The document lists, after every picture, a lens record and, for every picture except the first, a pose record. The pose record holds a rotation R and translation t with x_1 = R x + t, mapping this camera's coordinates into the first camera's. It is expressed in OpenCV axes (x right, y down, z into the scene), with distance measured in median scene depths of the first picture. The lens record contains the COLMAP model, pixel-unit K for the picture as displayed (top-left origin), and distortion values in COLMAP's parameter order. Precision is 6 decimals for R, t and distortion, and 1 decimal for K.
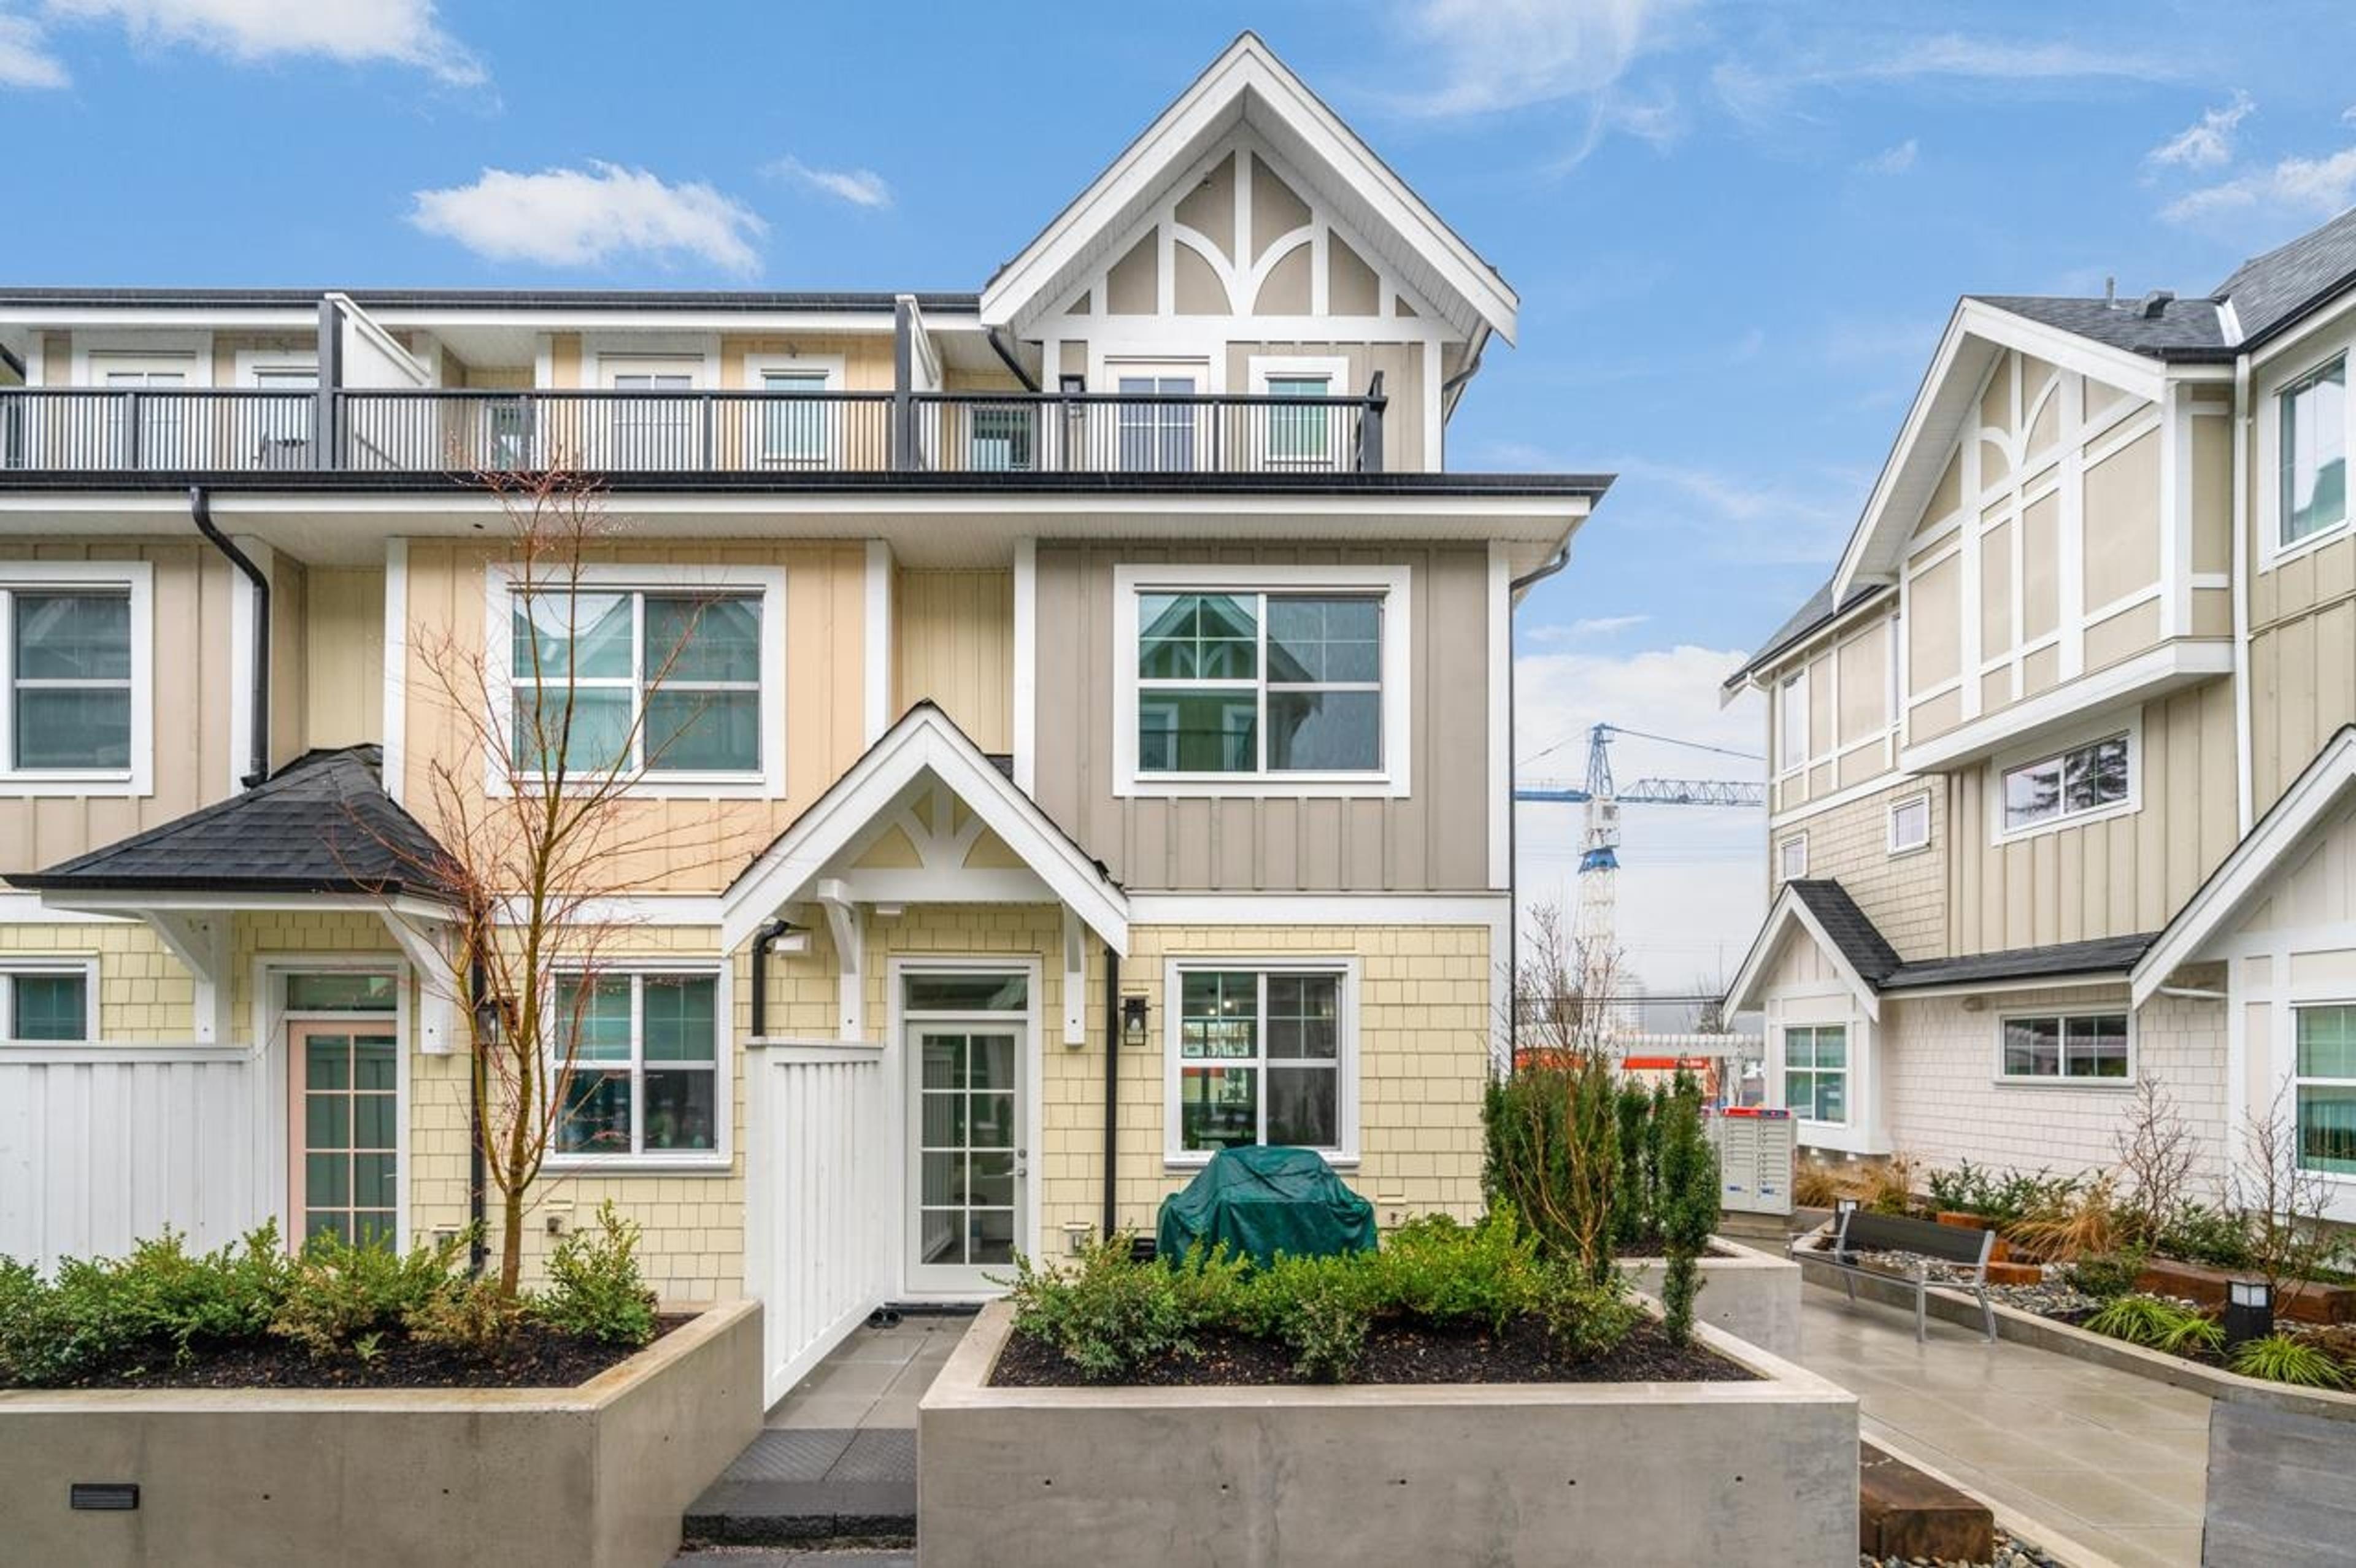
lens RADIAL K [[1067.3, 0, 1172.4], [0, 1067.3, 973.8], [0, 0, 1]] dist [-0.002747, 0.000054]
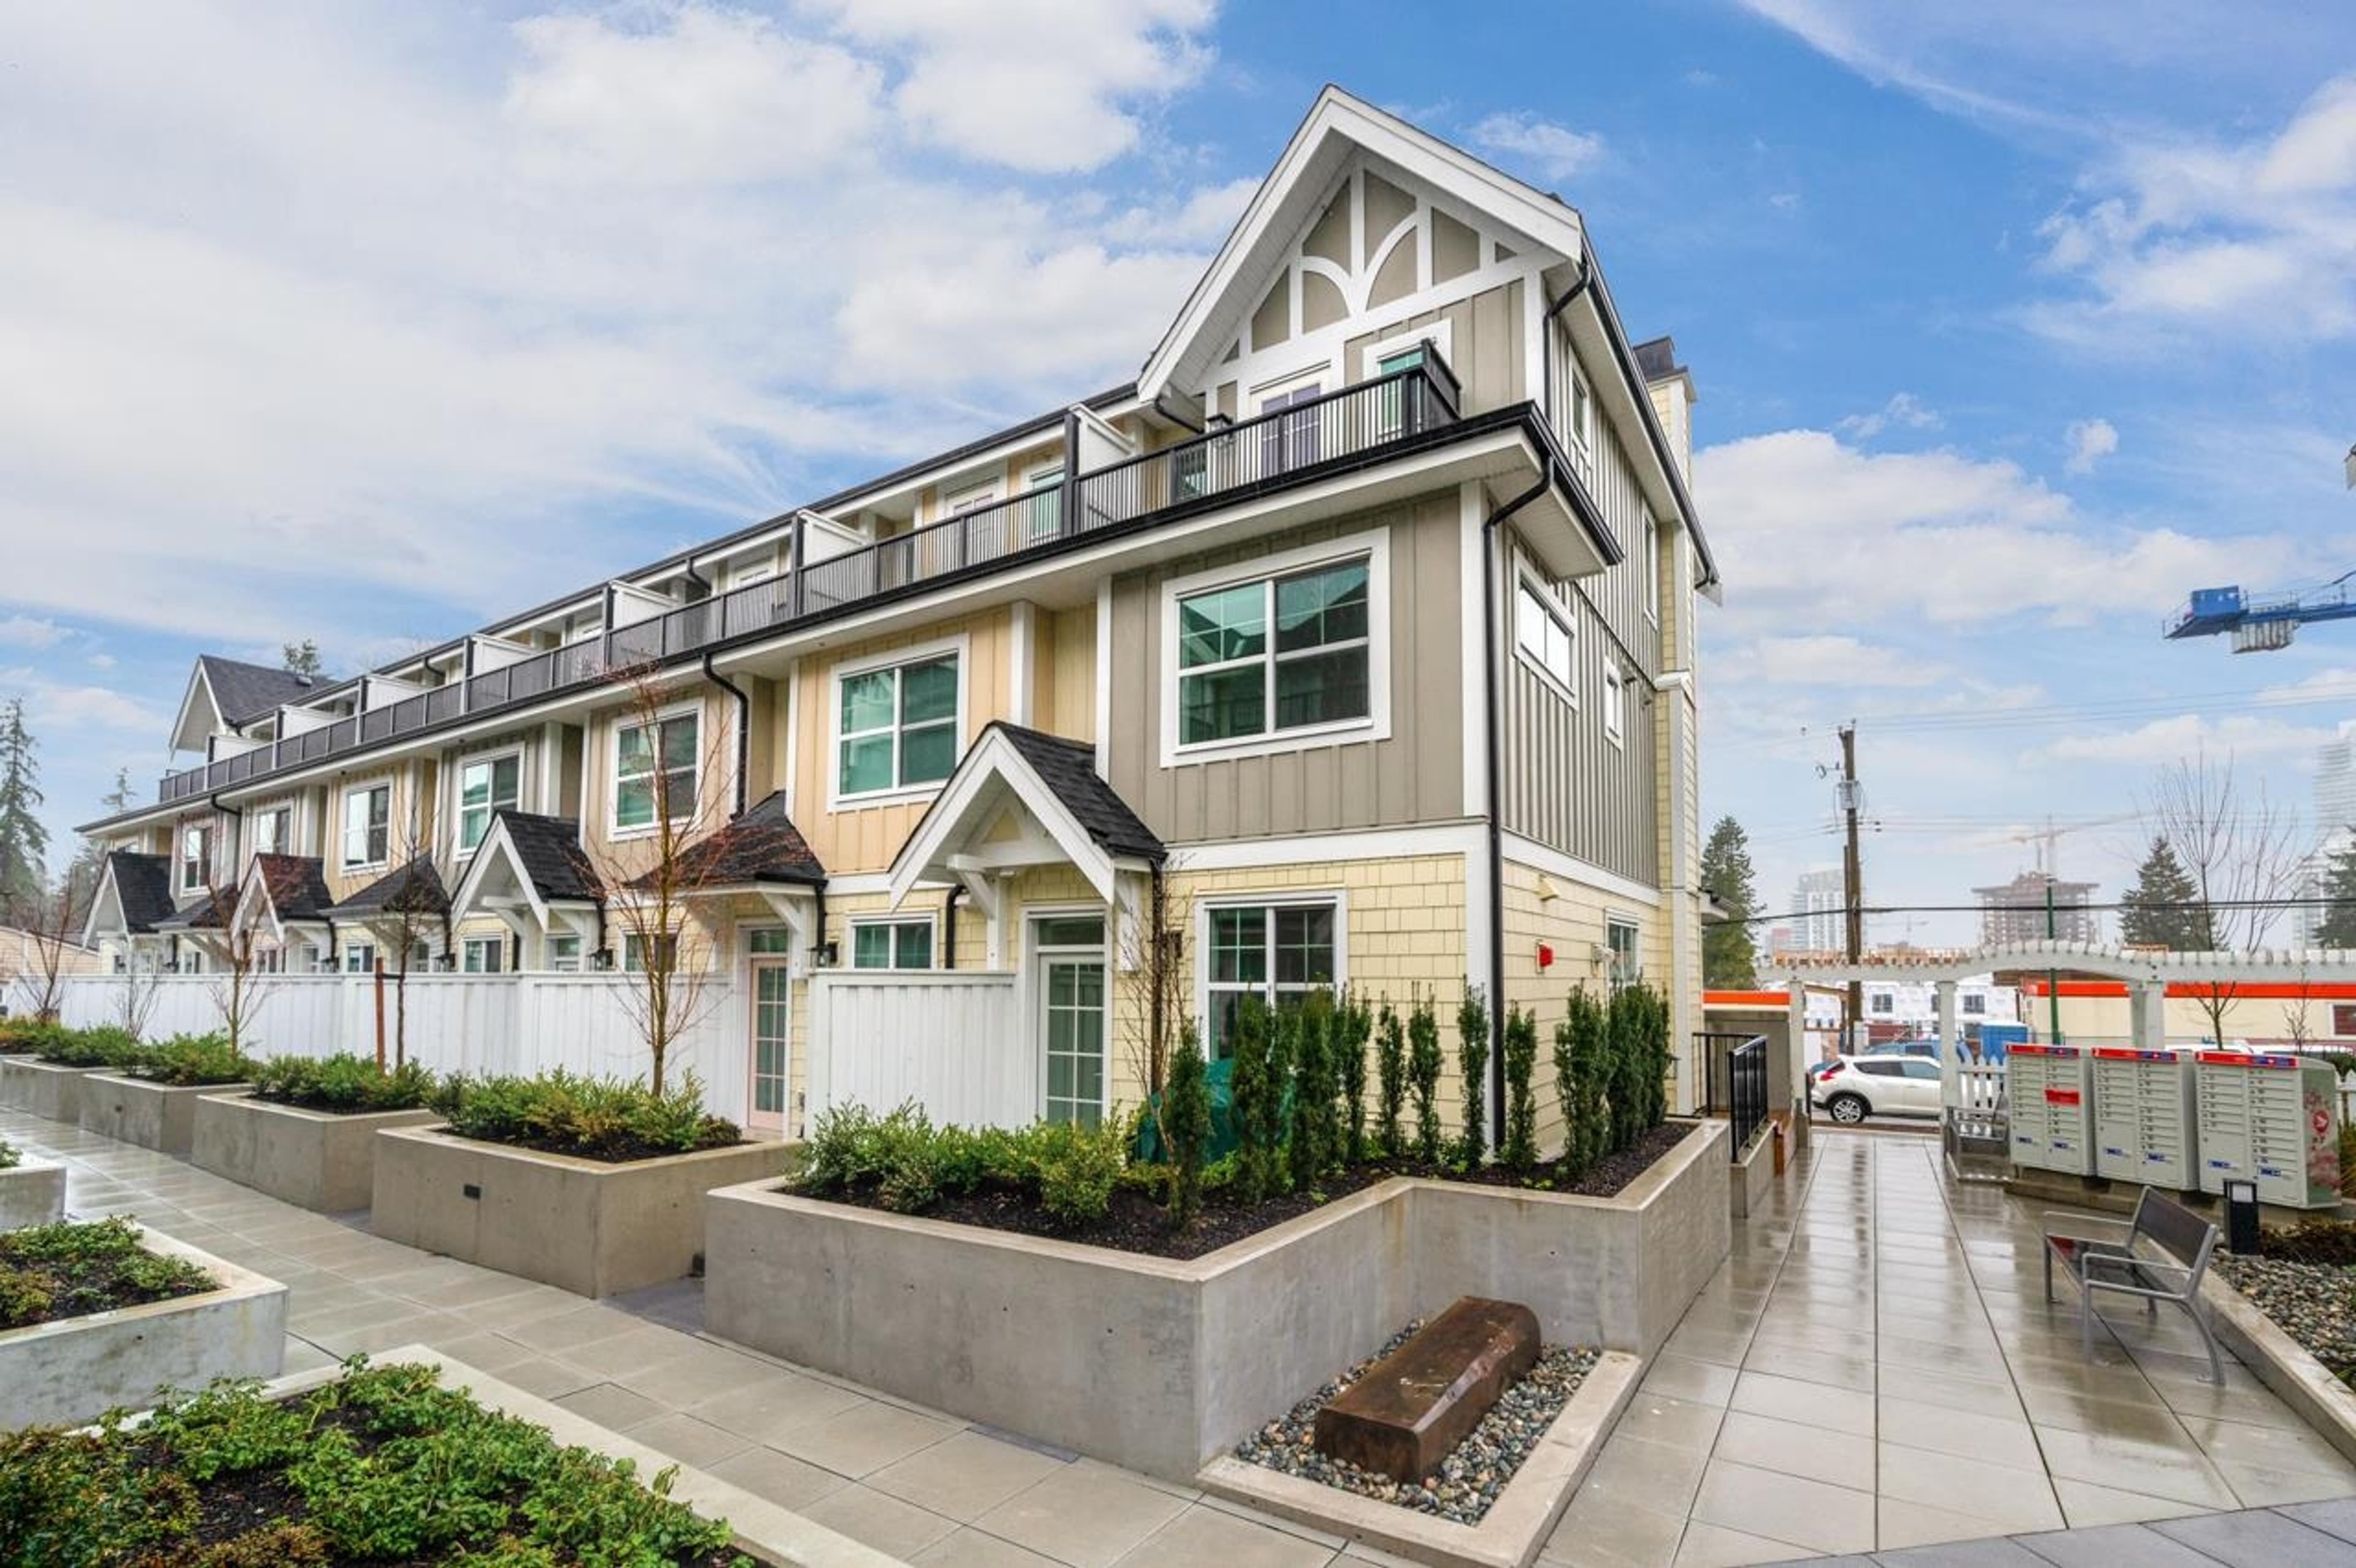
lens RADIAL K [[1046.6, 0, 1178.1], [0, 1046.6, 818.3], [0, 0, 1]] dist [-0.000779, -0.000087]
pose [[0.830891, -0.084602, -0.549967, 0.608688], [0.042997, 0.995181, -0.088131, -0.001152], [0.554772, 0.049581, 0.830524, 0.008972]]
